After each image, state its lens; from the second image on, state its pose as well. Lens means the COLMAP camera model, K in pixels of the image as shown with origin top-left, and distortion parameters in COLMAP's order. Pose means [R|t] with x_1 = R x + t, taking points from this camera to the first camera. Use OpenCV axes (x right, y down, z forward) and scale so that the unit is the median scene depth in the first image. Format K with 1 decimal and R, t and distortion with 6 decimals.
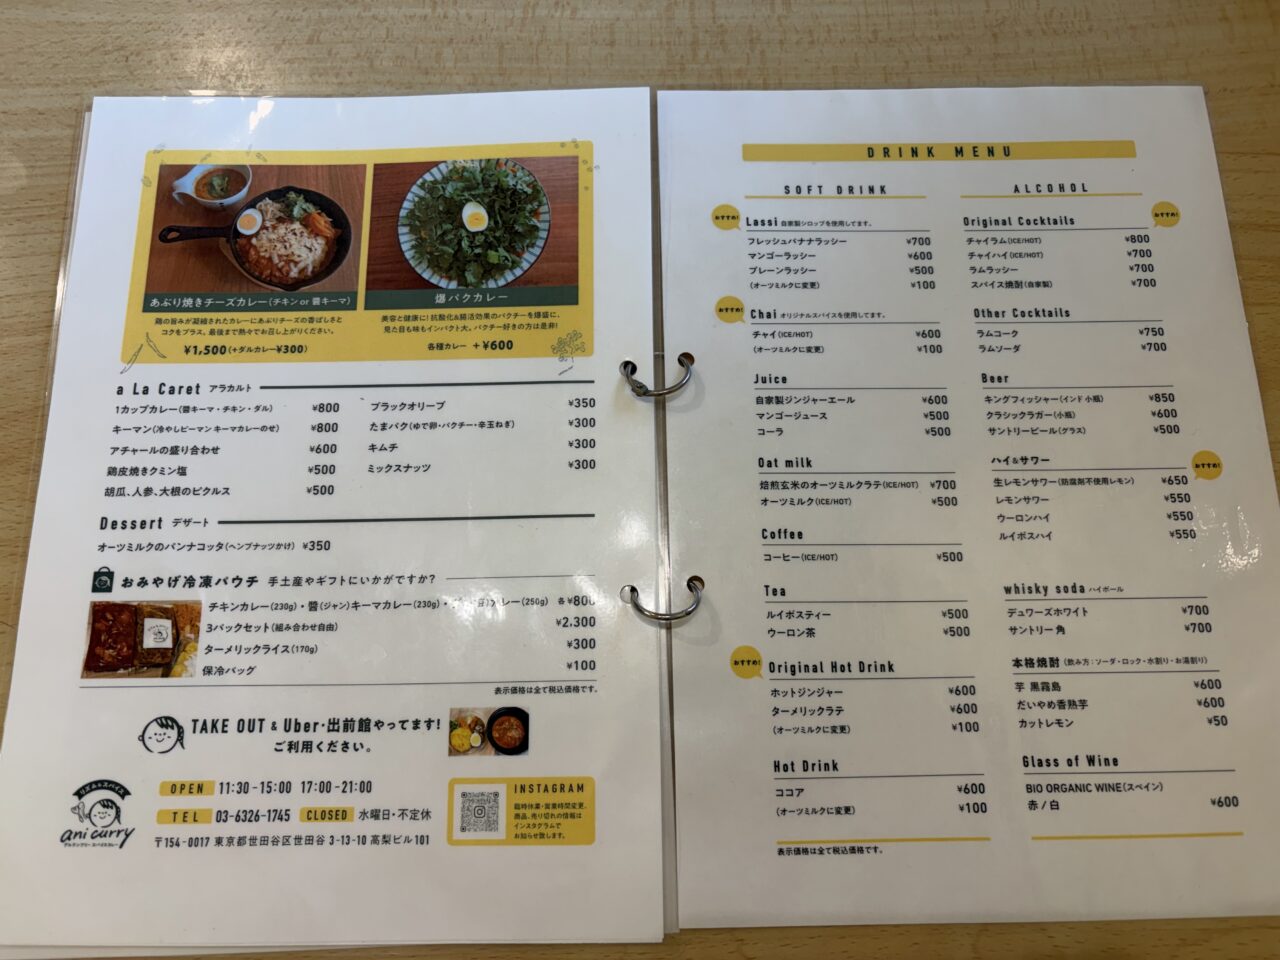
lens RADIAL K [[955.6, 0, 645.8], [0, 955.6, 481.8], [0, 0, 1]] dist [0.035043, -0.045851]
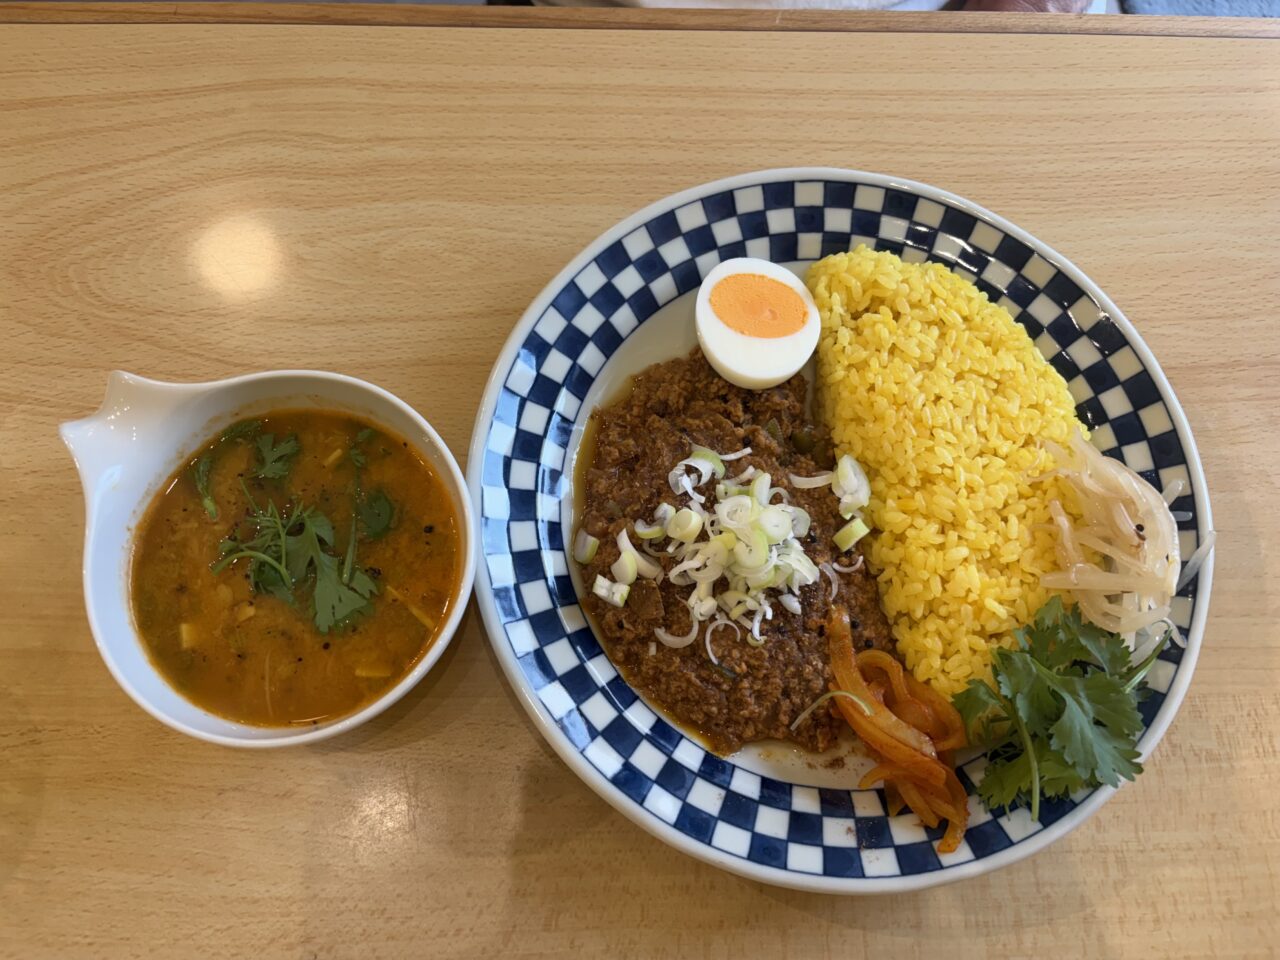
lens RADIAL K [[955.6, 0, 639.4], [0, 955.6, 482.5], [0, 0, 1]] dist [0.035043, -0.045851]
pose [[0.998977, 0.016698, 0.042035, -0.310389], [-0.014650, 0.998713, -0.048556, -0.785978], [-0.042792, 0.047890, 0.997936, 0.181032]]
